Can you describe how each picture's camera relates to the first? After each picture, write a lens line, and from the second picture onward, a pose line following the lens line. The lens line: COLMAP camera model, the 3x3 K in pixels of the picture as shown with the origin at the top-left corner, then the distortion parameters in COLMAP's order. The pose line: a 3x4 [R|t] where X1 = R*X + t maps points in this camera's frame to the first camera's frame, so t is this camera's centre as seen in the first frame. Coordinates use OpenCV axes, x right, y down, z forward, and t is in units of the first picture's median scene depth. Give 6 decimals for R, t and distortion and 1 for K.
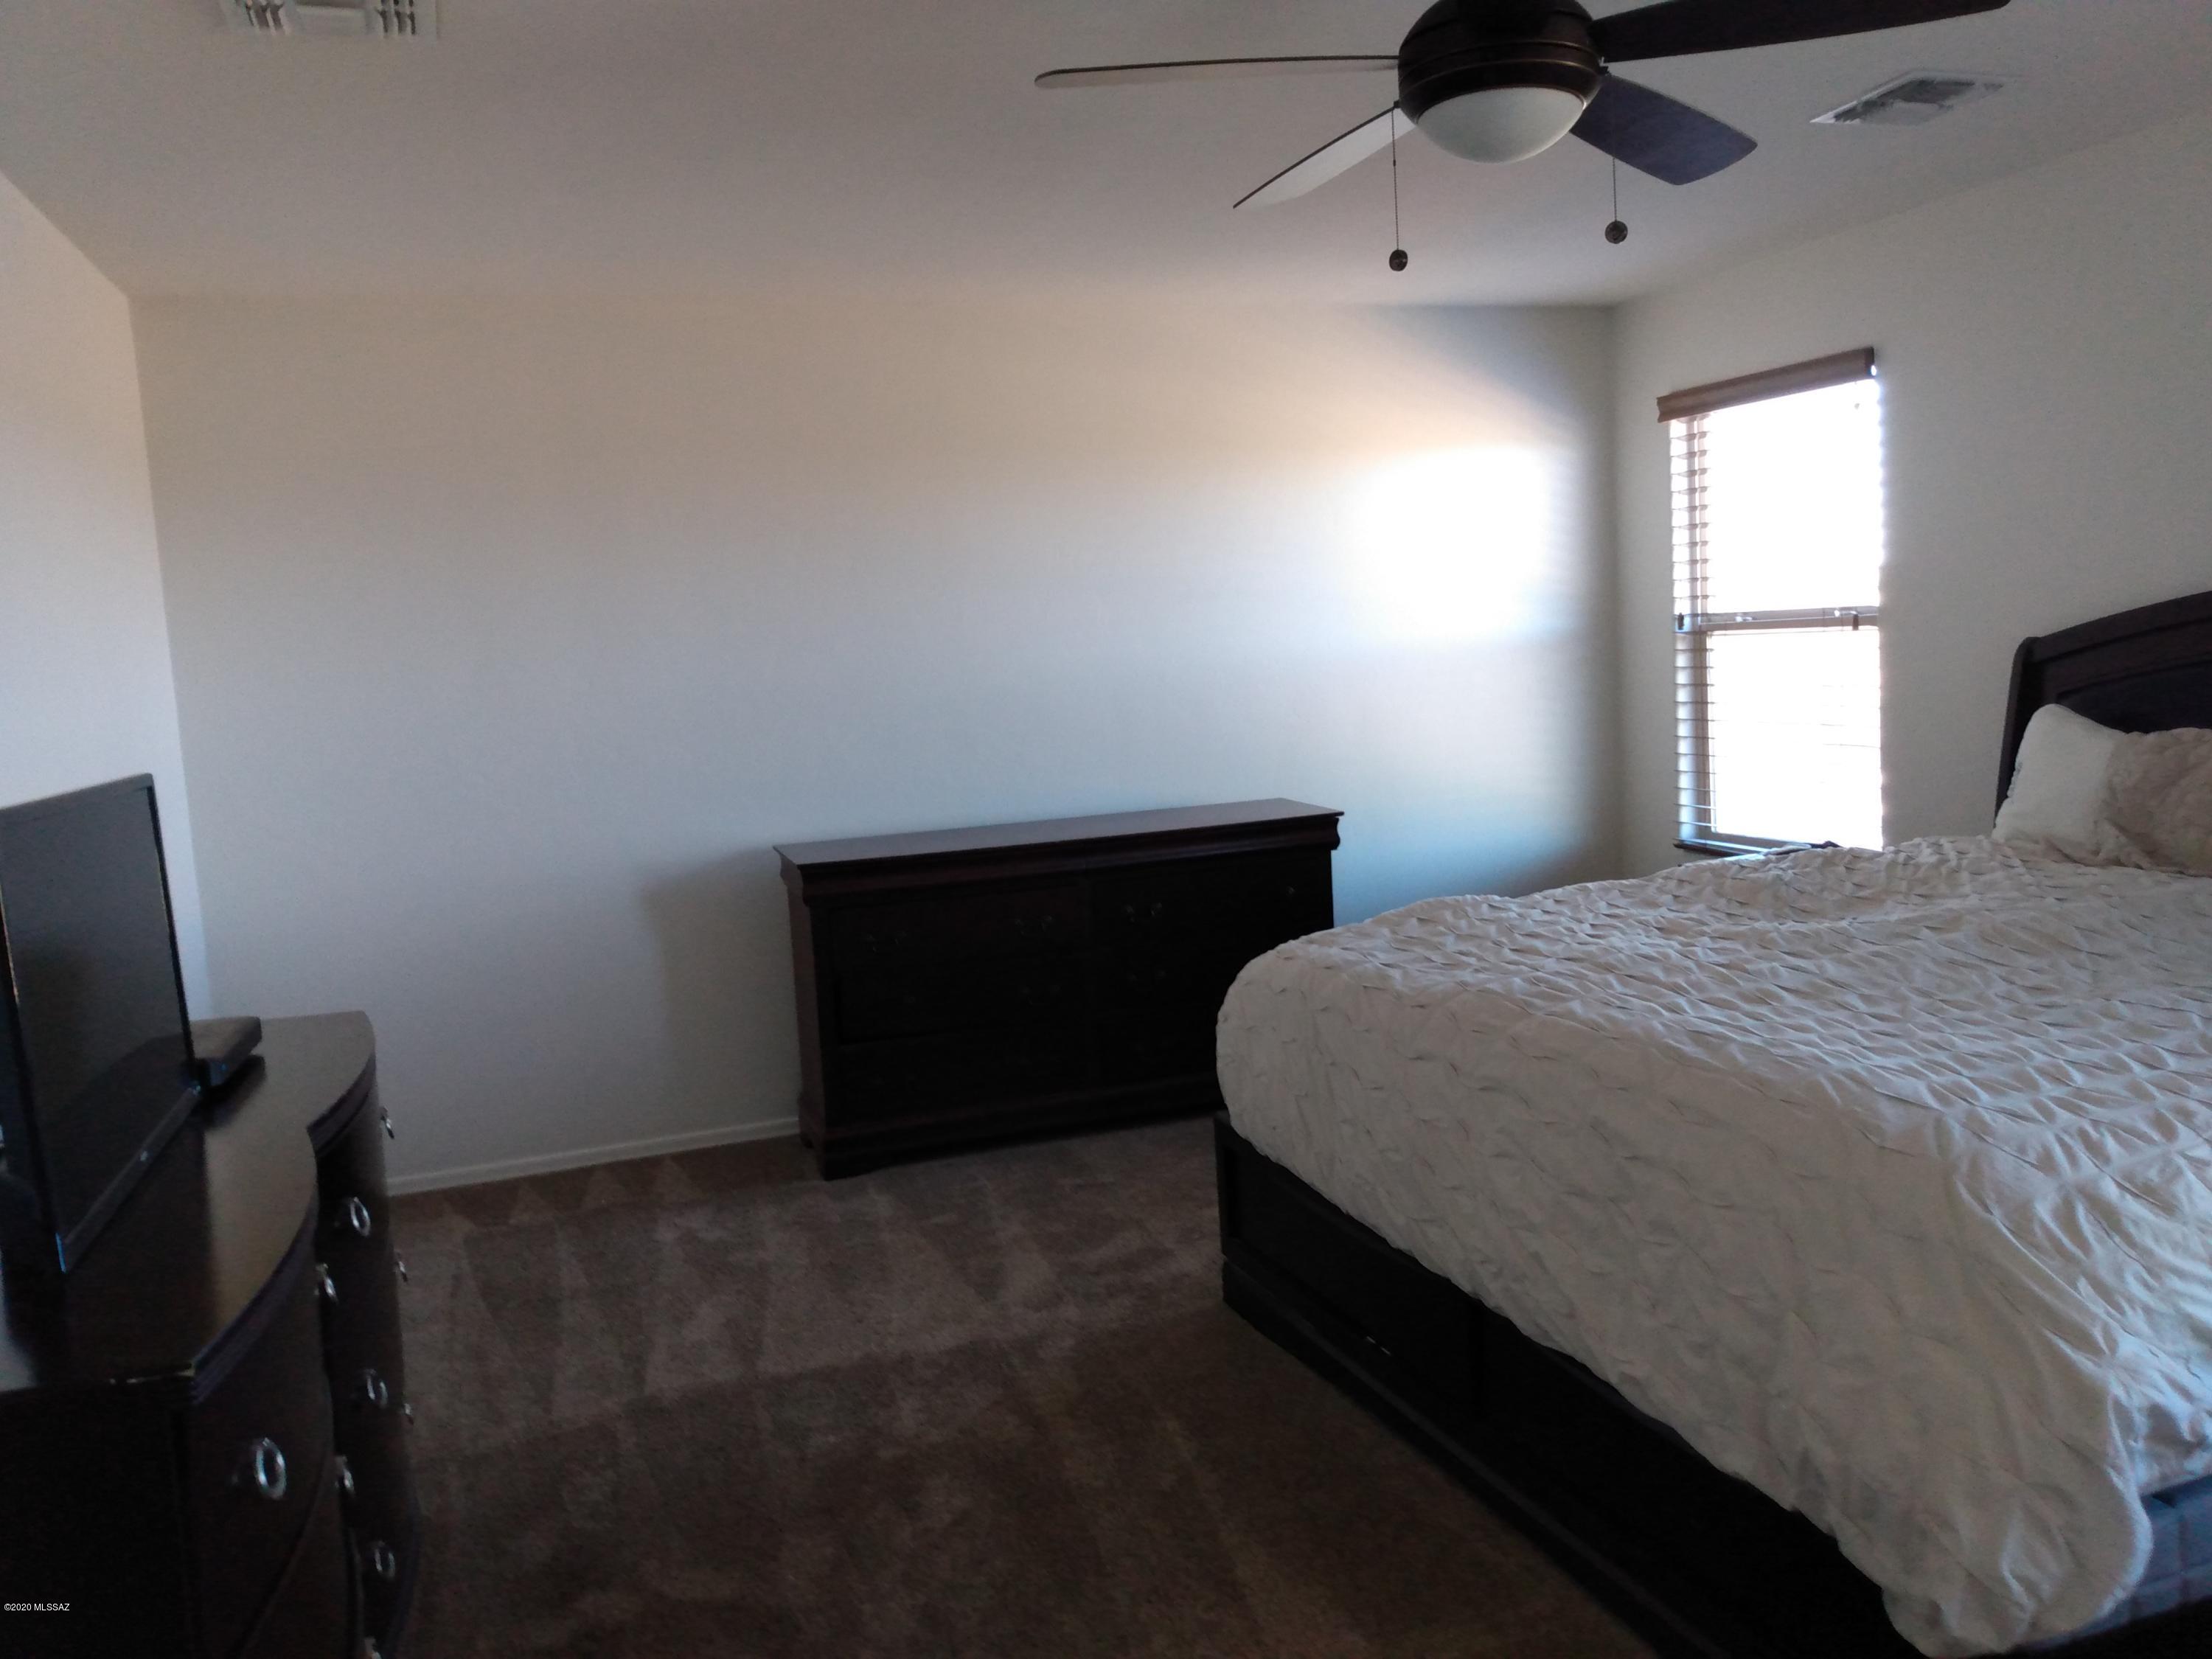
lens RADIAL K [[1706.8, 0, 1106.0], [0, 1706.8, 829.5], [0, 0, 1]] dist [0.044295, -0.086040]
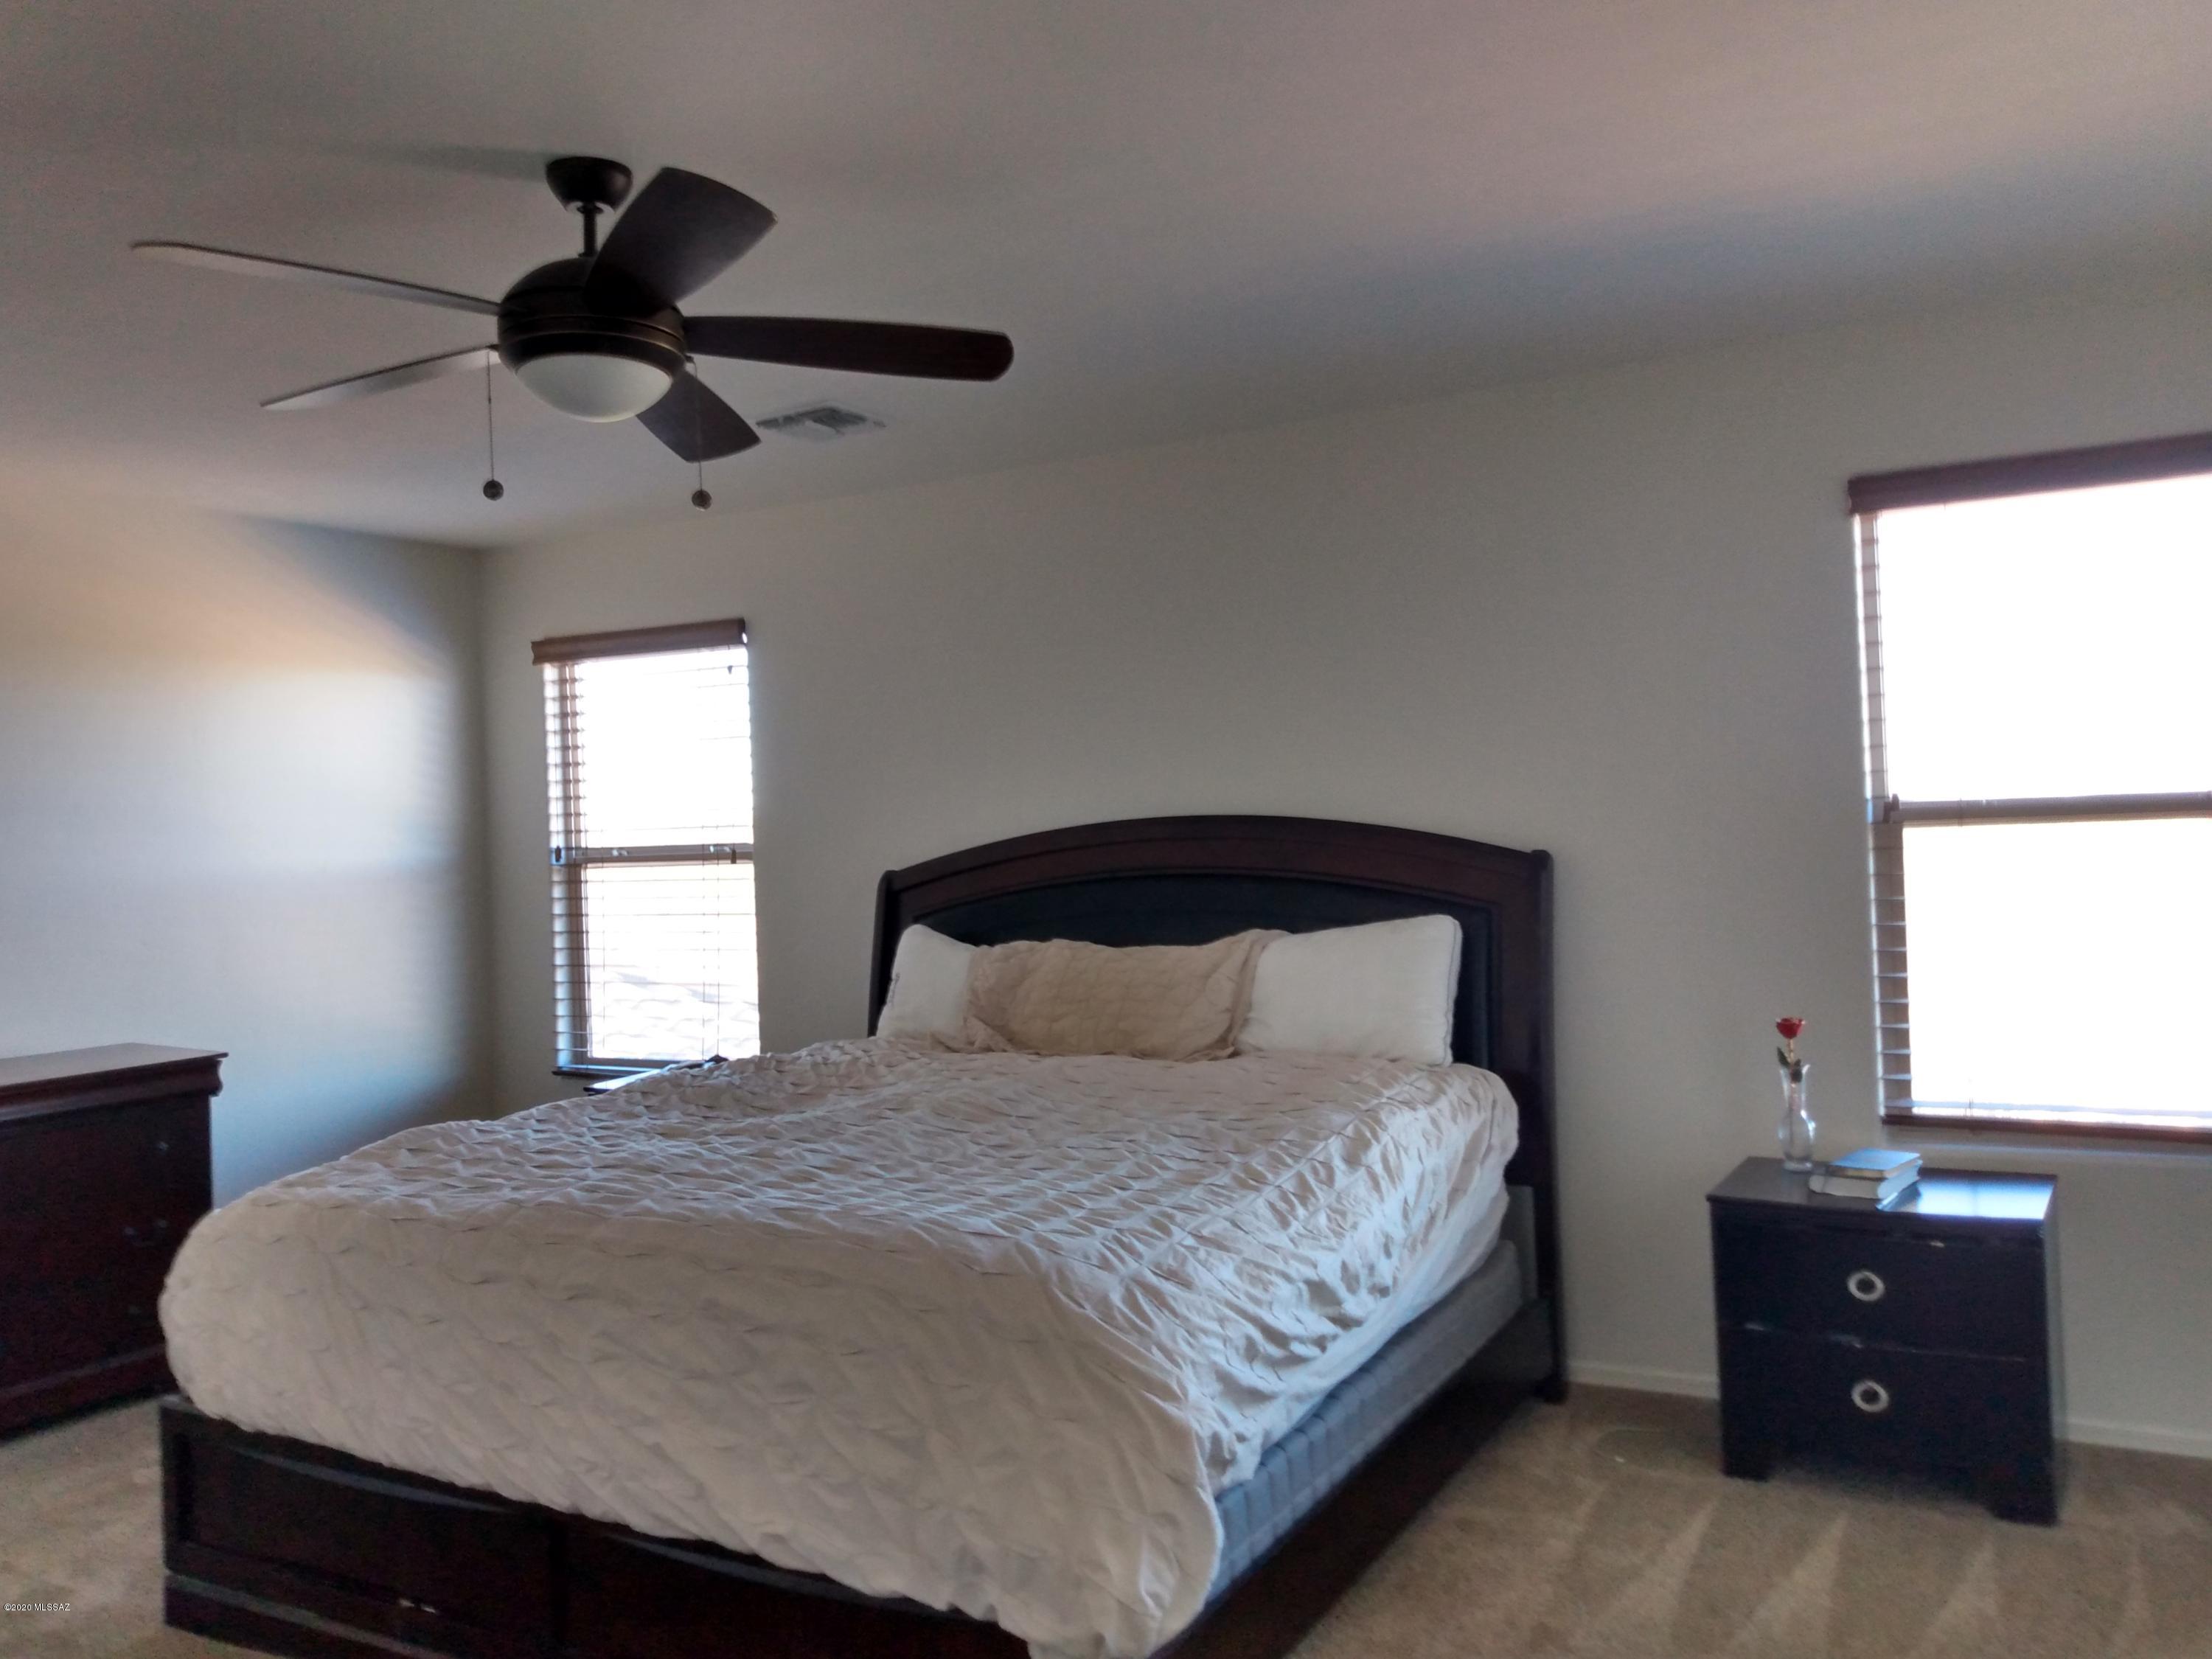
lens RADIAL K [[1706.8, 0, 1106.0], [0, 1706.8, 829.5], [0, 0, 1]] dist [0.044295, -0.086040]
pose [[0.761180, 0.029103, 0.647887, -0.144468], [0.062857, 0.990979, -0.118362, 0.012892], [-0.645488, 0.130819, 0.752484, 0.001393]]
